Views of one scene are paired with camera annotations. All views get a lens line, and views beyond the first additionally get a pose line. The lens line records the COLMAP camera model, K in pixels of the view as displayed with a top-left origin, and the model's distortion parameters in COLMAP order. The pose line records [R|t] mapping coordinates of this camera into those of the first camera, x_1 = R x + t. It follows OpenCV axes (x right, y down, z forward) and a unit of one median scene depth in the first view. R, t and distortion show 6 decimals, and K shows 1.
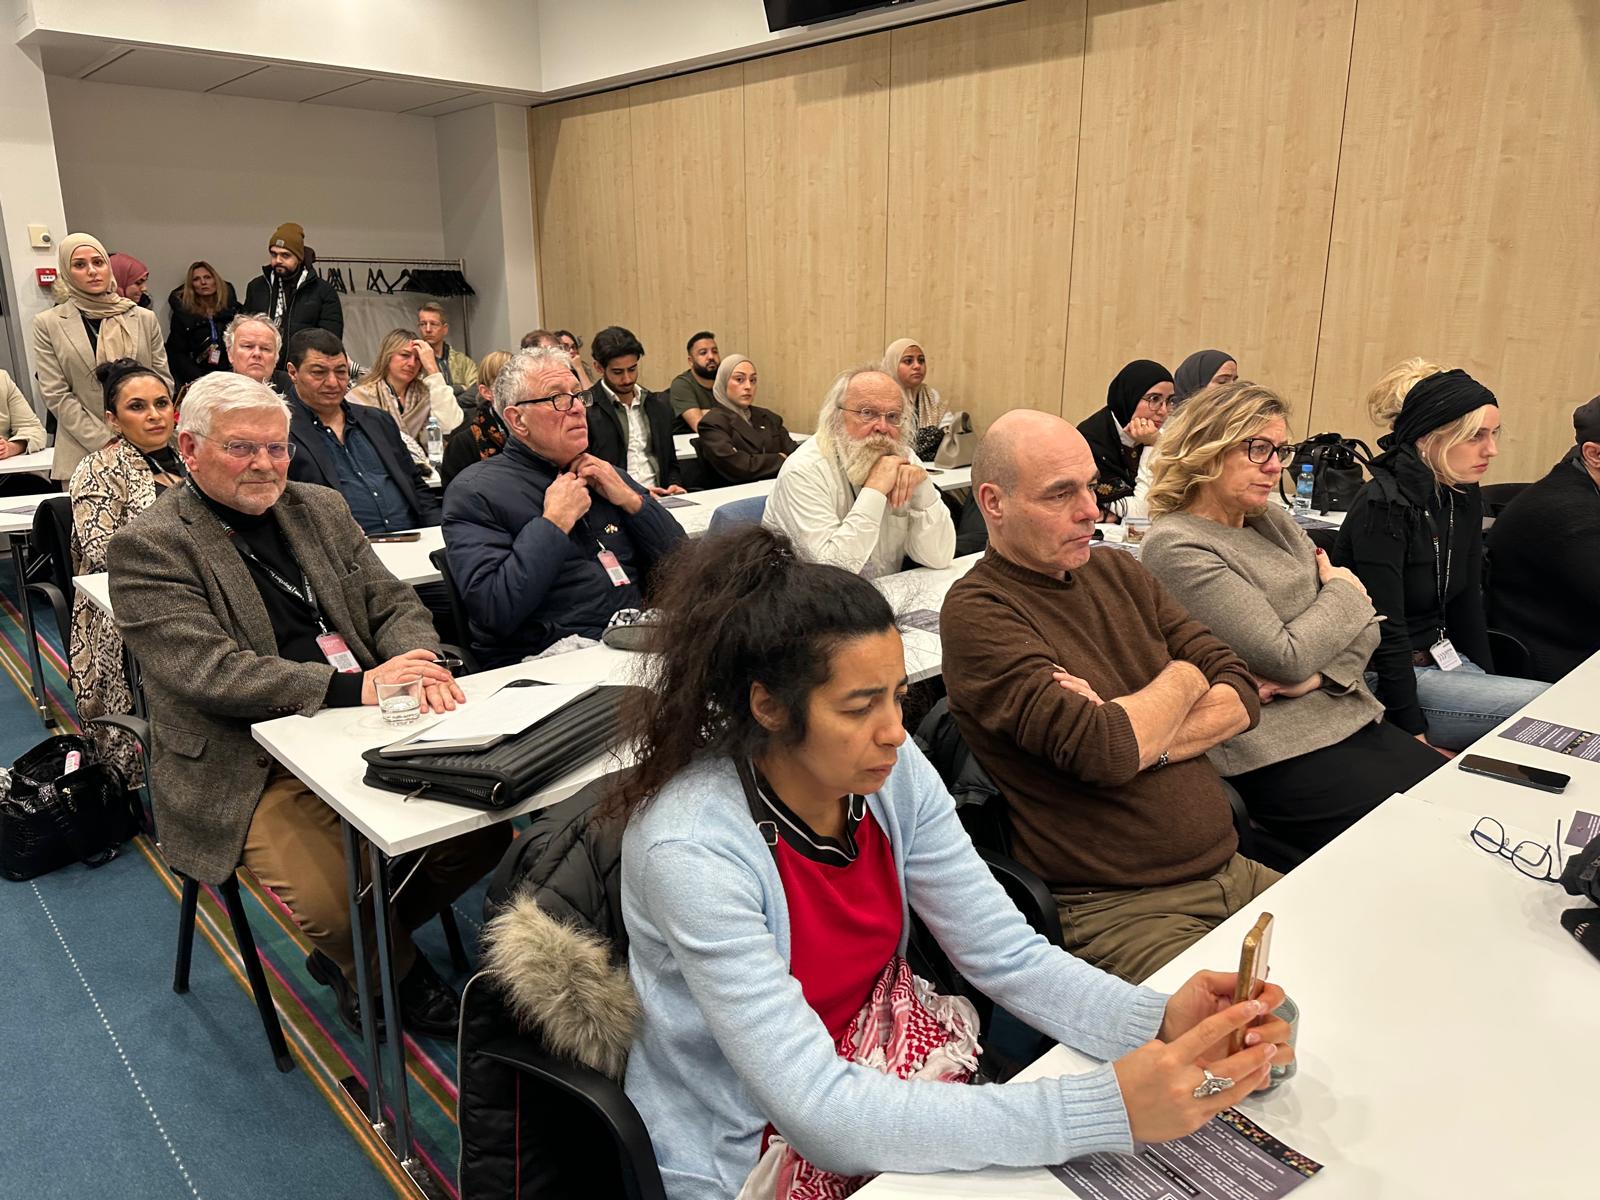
lens RADIAL K [[1145.8, 0, 800.0], [0, 1145.8, 600.0], [0, 0, 1]] dist [0.055029, -0.067186]
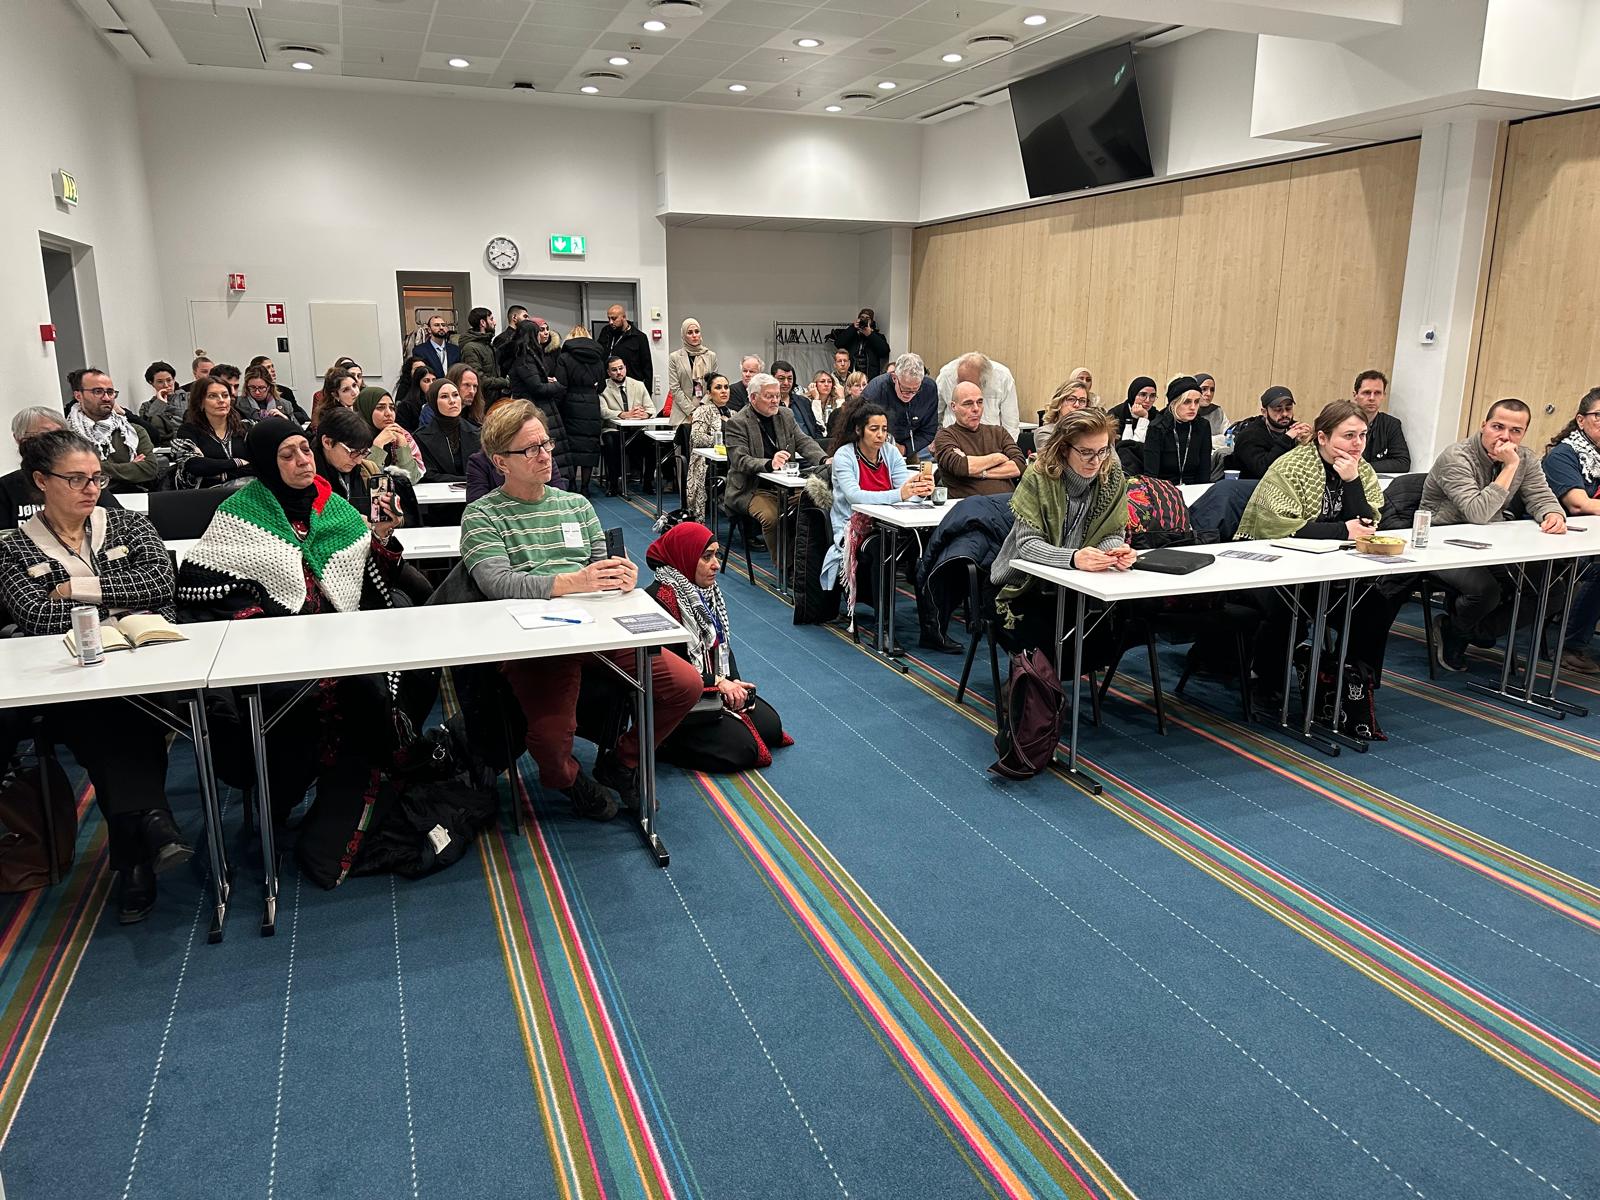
lens RADIAL K [[1145.8, 0, 800.0], [0, 1145.8, 600.0], [0, 0, 1]] dist [0.055029, -0.067186]
pose [[0.933068, 0.081300, -0.350393, 0.373370], [-0.092581, 0.995584, -0.015536, 0.223790], [0.347582, 0.046936, 0.936474, -0.908398]]
